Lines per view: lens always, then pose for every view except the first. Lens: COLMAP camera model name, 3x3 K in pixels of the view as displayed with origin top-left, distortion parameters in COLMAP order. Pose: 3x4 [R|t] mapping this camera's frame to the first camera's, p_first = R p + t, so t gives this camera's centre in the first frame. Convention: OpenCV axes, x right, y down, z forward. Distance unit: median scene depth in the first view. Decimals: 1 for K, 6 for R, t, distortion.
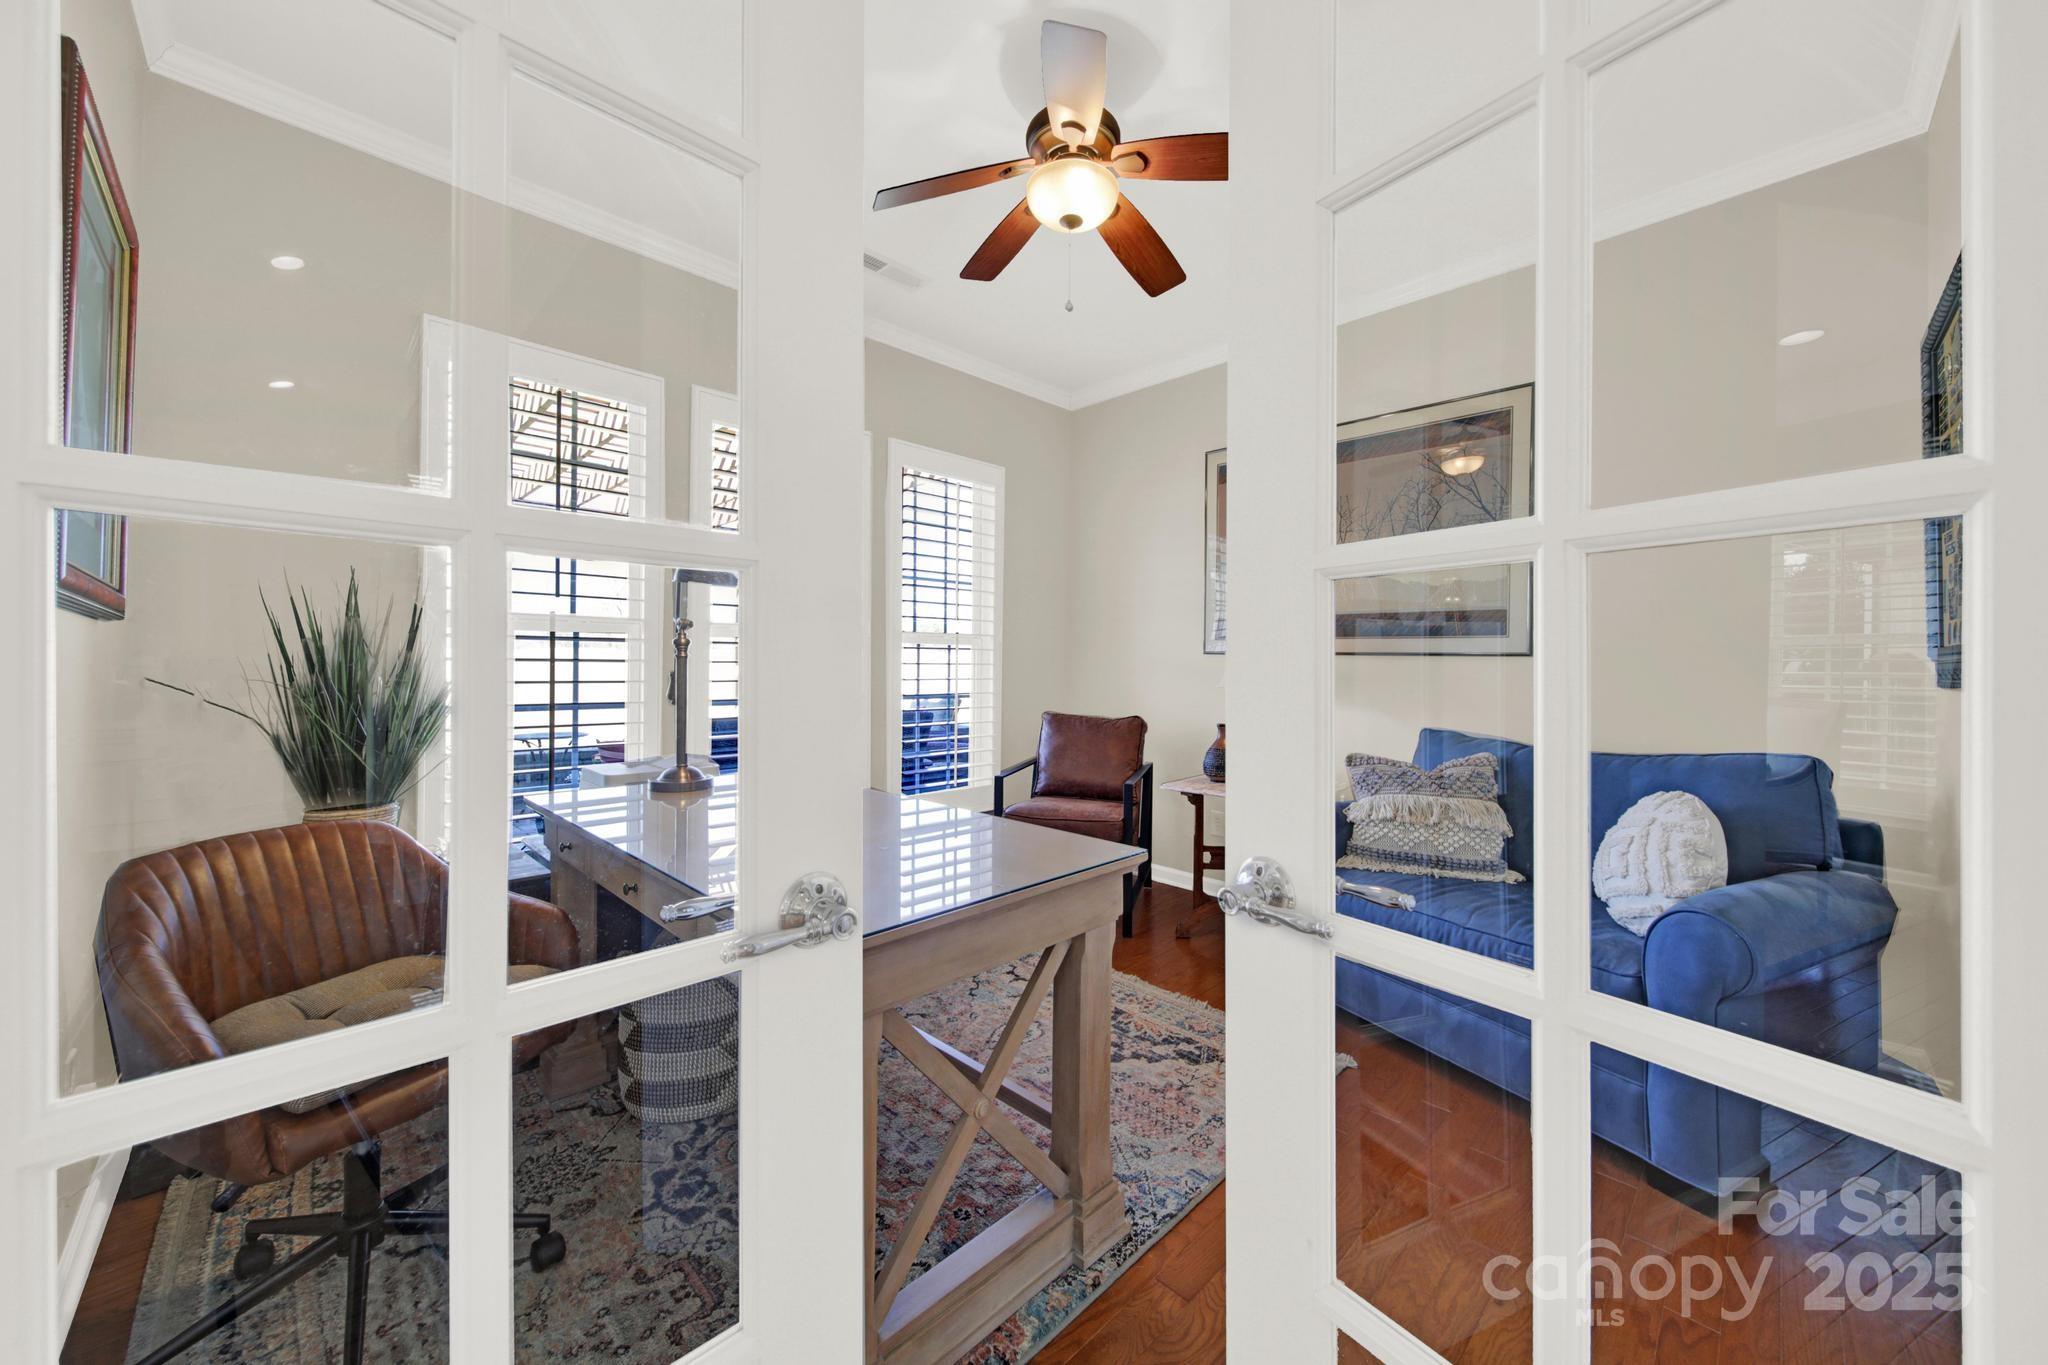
lens RADIAL K [[753.4, 0, 1030.7], [0, 753.4, 686.4], [0, 0, 1]] dist [0.003897, -0.002367]
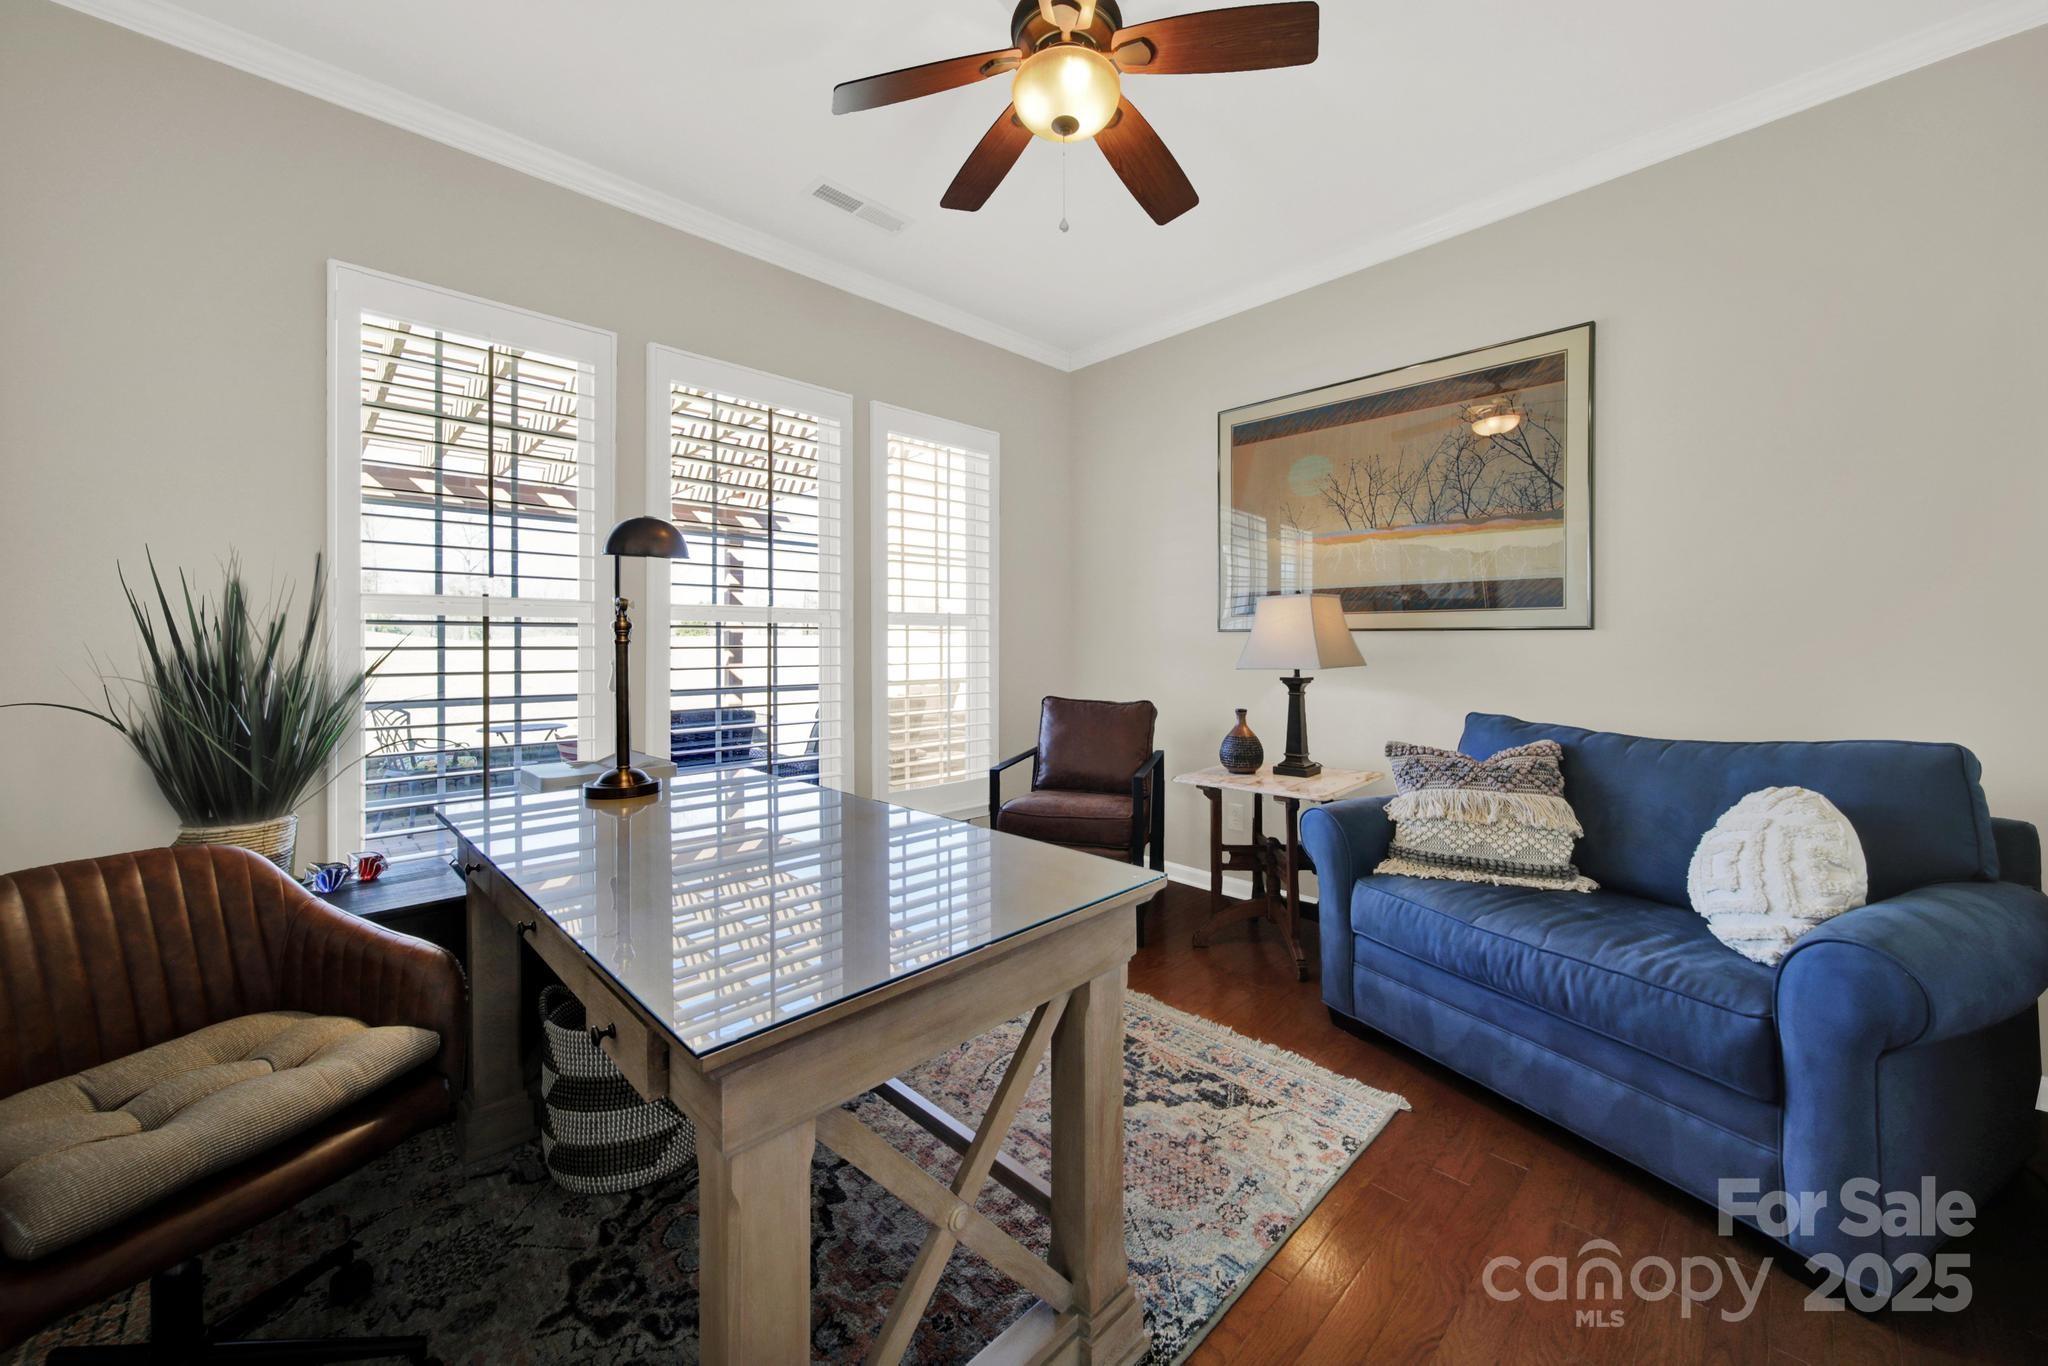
lens RADIAL K [[753.4, 0, 1012.2], [0, 753.4, 669.9], [0, 0, 1]] dist [0.003897, -0.002367]
pose [[0.999397, -0.011386, -0.032796, 0.013957], [0.011451, 0.999933, 0.001803, -0.003796], [0.032774, -0.002178, 0.999460, 0.136212]]
